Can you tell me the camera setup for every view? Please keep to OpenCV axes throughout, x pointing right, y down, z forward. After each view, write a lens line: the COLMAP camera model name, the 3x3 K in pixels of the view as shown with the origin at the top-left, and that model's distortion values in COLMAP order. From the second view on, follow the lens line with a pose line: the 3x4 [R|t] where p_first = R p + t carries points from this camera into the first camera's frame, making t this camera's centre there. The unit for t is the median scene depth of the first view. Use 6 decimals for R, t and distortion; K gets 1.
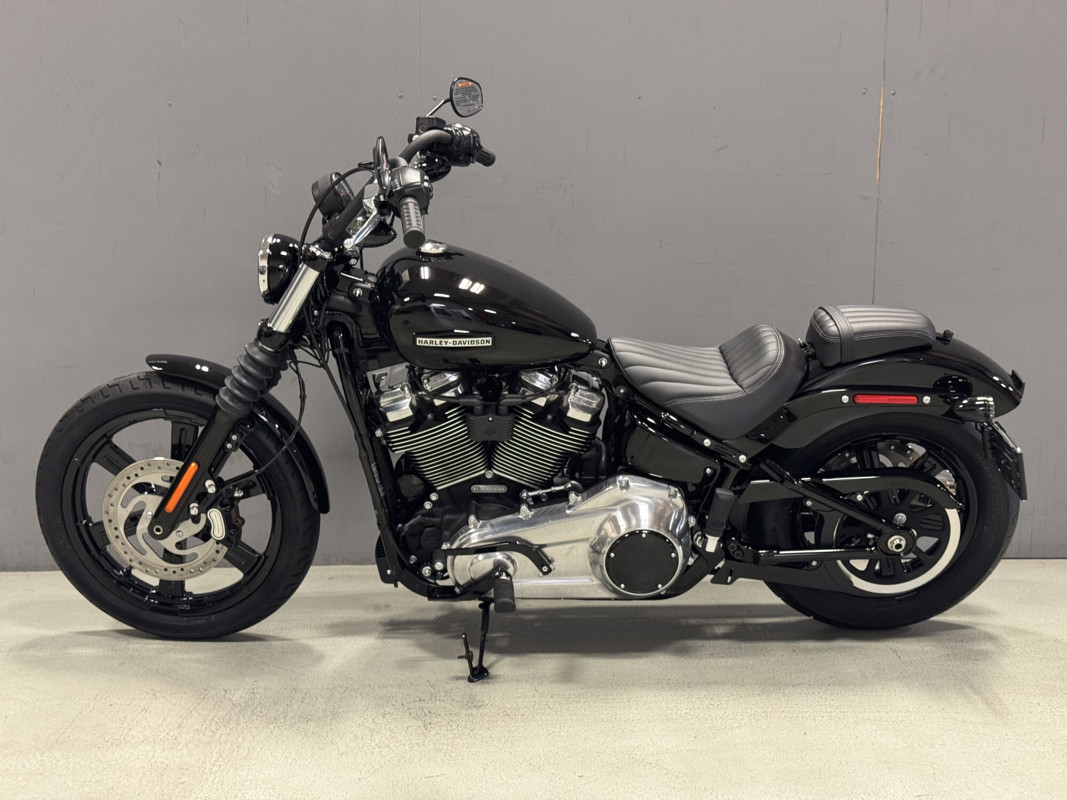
lens RADIAL K [[1486.9, 0, 540.3], [0, 1486.9, 406.8], [0, 0, 1]] dist [0.111620, 0.000000]
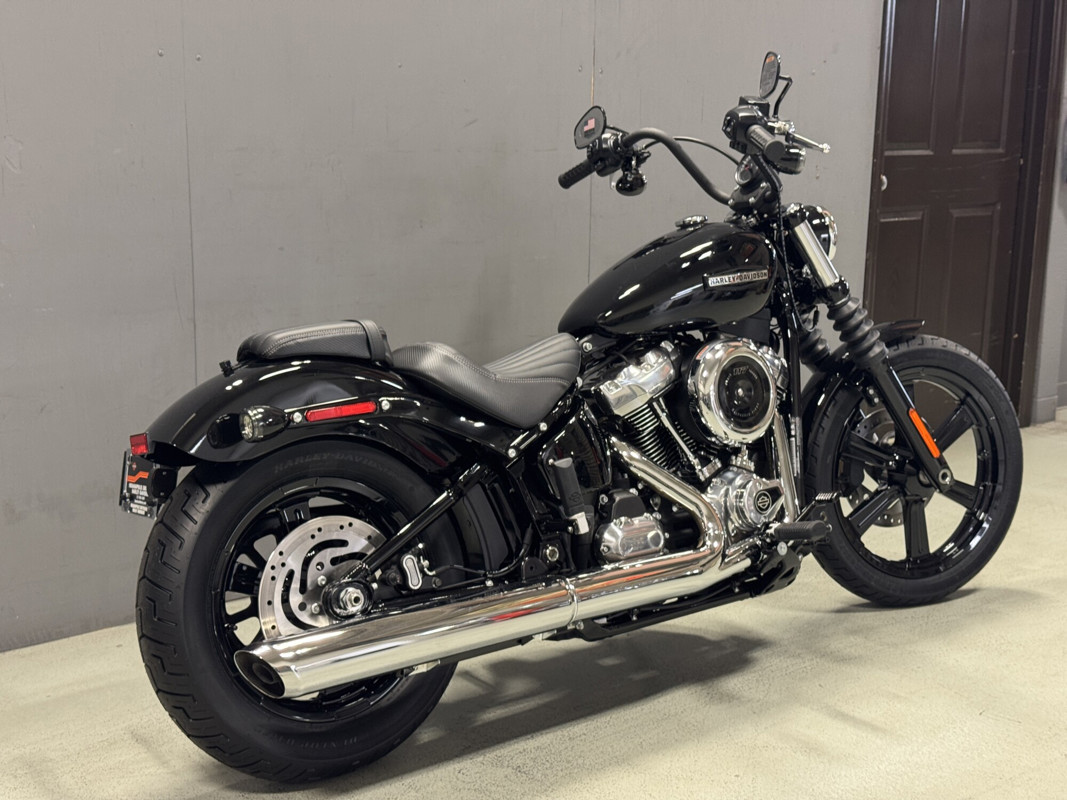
lens RADIAL K [[1486.9, 0, 534.9], [0, 1486.9, 402.6], [0, 0, 1]] dist [0.111620, 0.000000]
pose [[0.792620, -0.104761, 0.600648, -0.524396], [0.091243, 0.994415, 0.053034, -0.047756], [-0.602850, 0.012769, 0.797752, 0.245754]]
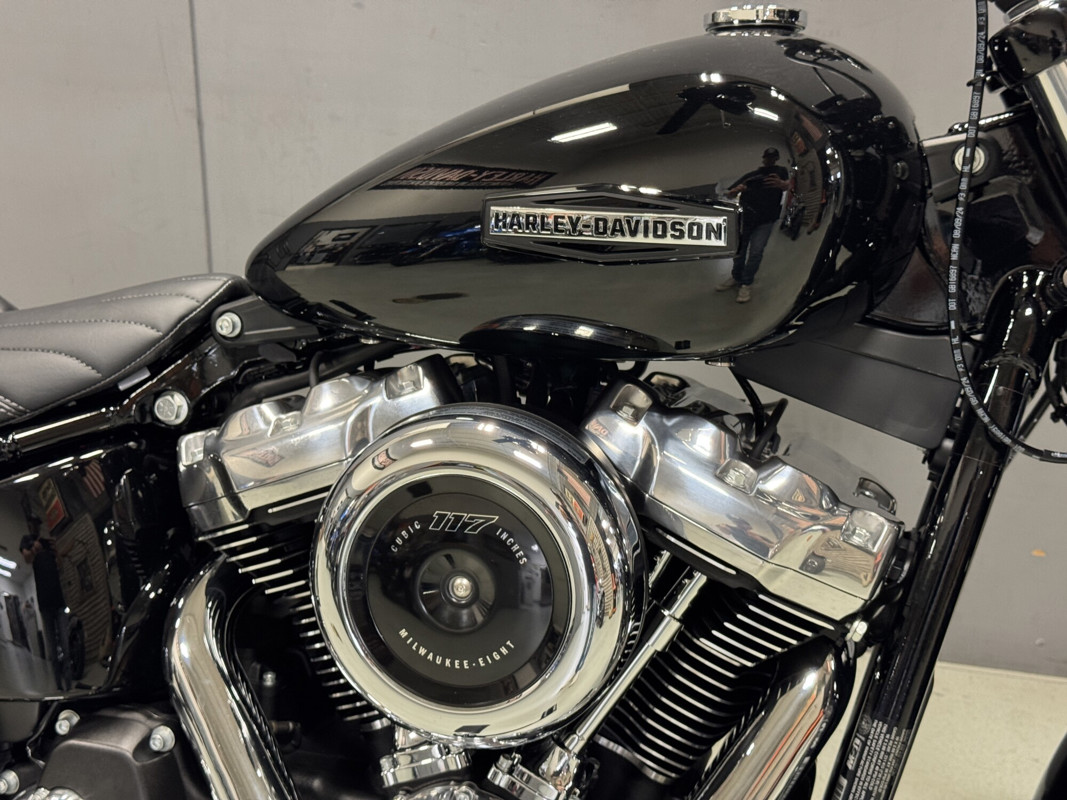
lens RADIAL K [[1486.9, 0, 539.8], [0, 1486.9, 397.8], [0, 0, 1]] dist [0.111620, 0.000000]
pose [[0.964385, 0.114689, -0.238344, 0.197406], [-0.068184, 0.978444, 0.194930, -0.085839], [0.255563, -0.171737, 0.951417, 0.634922]]
